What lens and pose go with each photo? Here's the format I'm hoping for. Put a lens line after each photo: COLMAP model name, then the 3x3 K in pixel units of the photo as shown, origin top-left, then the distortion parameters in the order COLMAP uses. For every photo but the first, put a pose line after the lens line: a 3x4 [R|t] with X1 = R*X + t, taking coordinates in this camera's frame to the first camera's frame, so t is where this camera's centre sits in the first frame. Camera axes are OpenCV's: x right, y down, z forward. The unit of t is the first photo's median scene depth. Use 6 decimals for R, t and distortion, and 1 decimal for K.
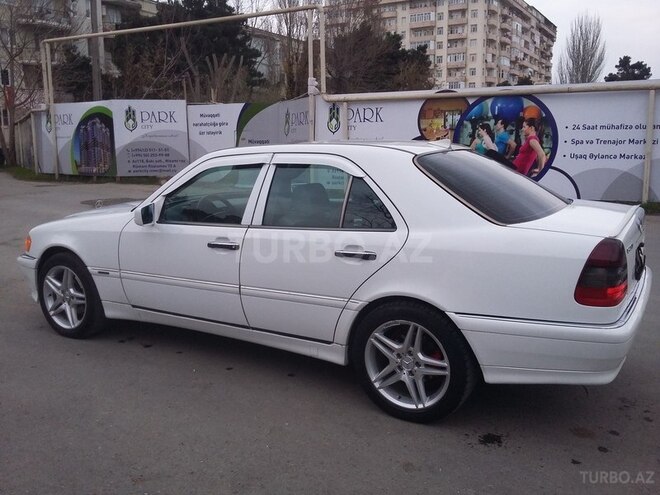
lens RADIAL K [[603.6, 0, 319.5], [0, 603.6, 247.5], [0, 0, 1]] dist [0.088141, -0.199188]
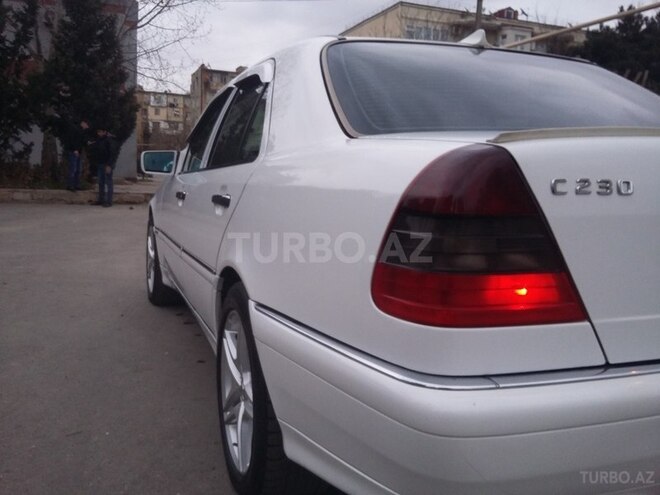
lens RADIAL K [[612.5, 0, 324.3], [0, 612.5, 249.9], [0, 0, 1]] dist [0.084430, -0.202269]
pose [[0.783261, 0.102913, -0.613116, 0.091618], [-0.141042, 0.989904, -0.014024, 0.009425], [0.605483, 0.097459, 0.789868, 0.095341]]
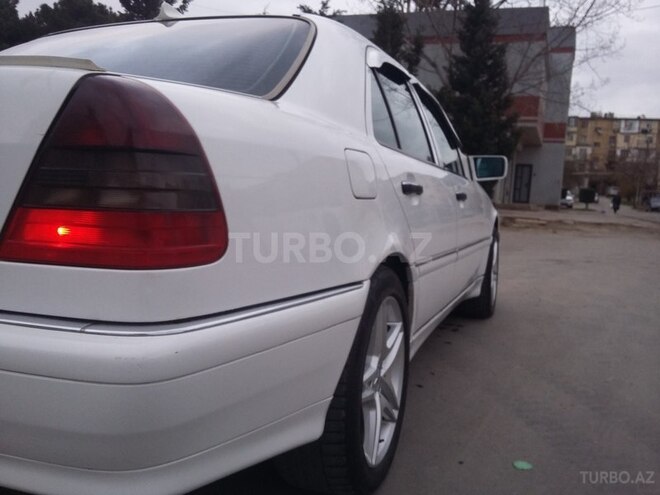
lens RADIAL K [[612.5, 0, 324.3], [0, 612.5, 249.9], [0, 0, 1]] dist [0.084430, -0.202269]
pose [[0.173873, 0.110839, -0.978511, 0.157129], [-0.215065, 0.973934, 0.072105, -0.006736], [0.960997, 0.197907, 0.193179, 0.209465]]
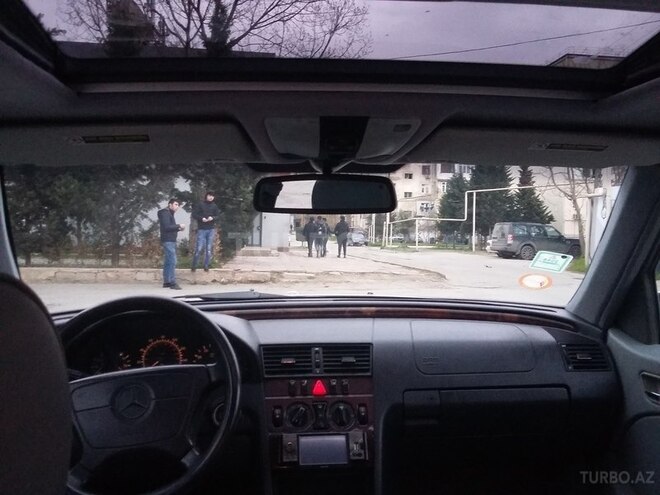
lens RADIAL K [[604.2, 0, 326.8], [0, 604.2, 249.4], [0, 0, 1]] dist [0.104055, -0.214178]
pose [[0.598841, 0.030174, -0.800299, 0.020009], [-0.151742, 0.985464, -0.076390, -0.022512], [0.786361, 0.167184, 0.594715, 0.202041]]
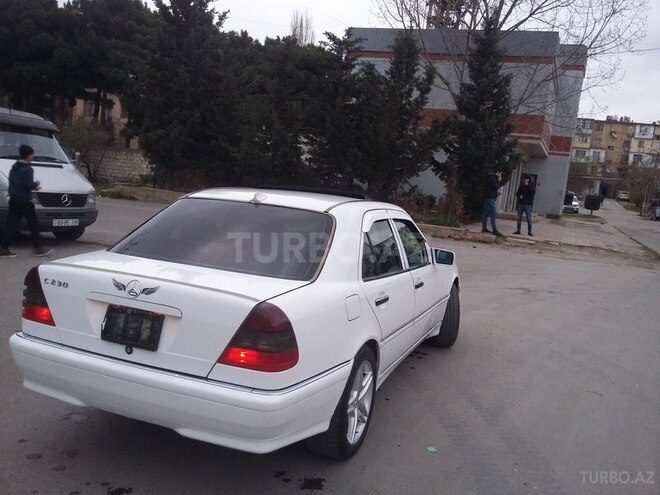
lens RADIAL K [[604.2, 0, 326.8], [0, 604.2, 249.4], [0, 0, 1]] dist [0.104055, -0.214178]
pose [[0.153251, 0.143831, -0.977664, 0.241277], [-0.267424, 0.958471, 0.099088, -0.042547], [0.951314, 0.246266, 0.185350, 0.185038]]
